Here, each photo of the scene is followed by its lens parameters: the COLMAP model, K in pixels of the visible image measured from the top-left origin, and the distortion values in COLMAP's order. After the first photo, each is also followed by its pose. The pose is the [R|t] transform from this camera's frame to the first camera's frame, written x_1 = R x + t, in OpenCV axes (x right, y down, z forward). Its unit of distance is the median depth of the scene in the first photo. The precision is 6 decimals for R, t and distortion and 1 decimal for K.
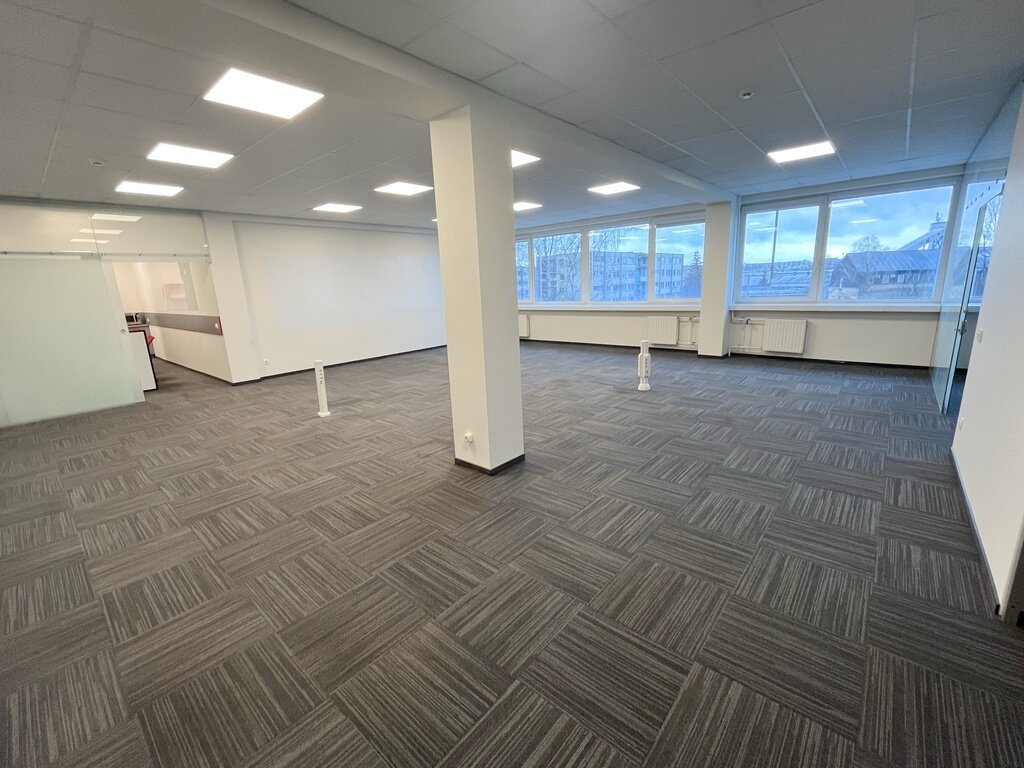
lens RADIAL K [[437.3, 0, 491.4], [0, 437.3, 388.0], [0, 0, 1]] dist [-0.001130, -0.000249]
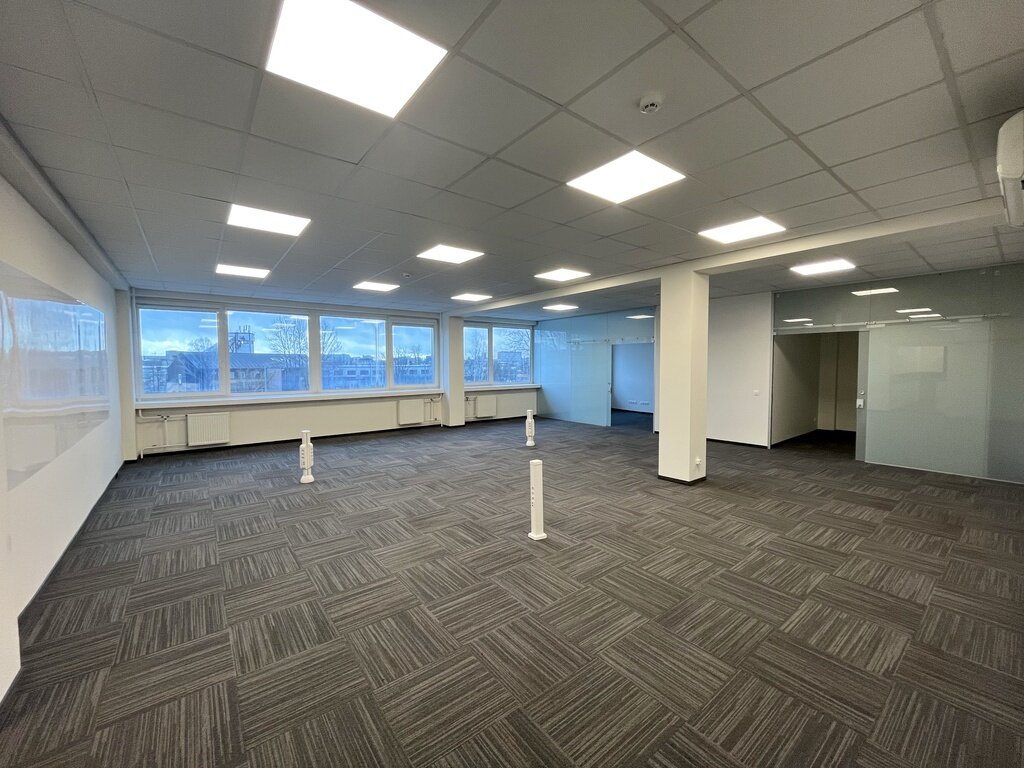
lens RADIAL K [[409.5, 0, 512.0], [0, 409.5, 384.0], [0, 0, 1]] dist [-0.001636, -0.000179]
pose [[0.167168, -0.006031, 0.985910, -0.323948], [0.226771, 0.973406, -0.032496, -0.053624], [-0.959494, 0.229008, 0.164090, 0.263841]]
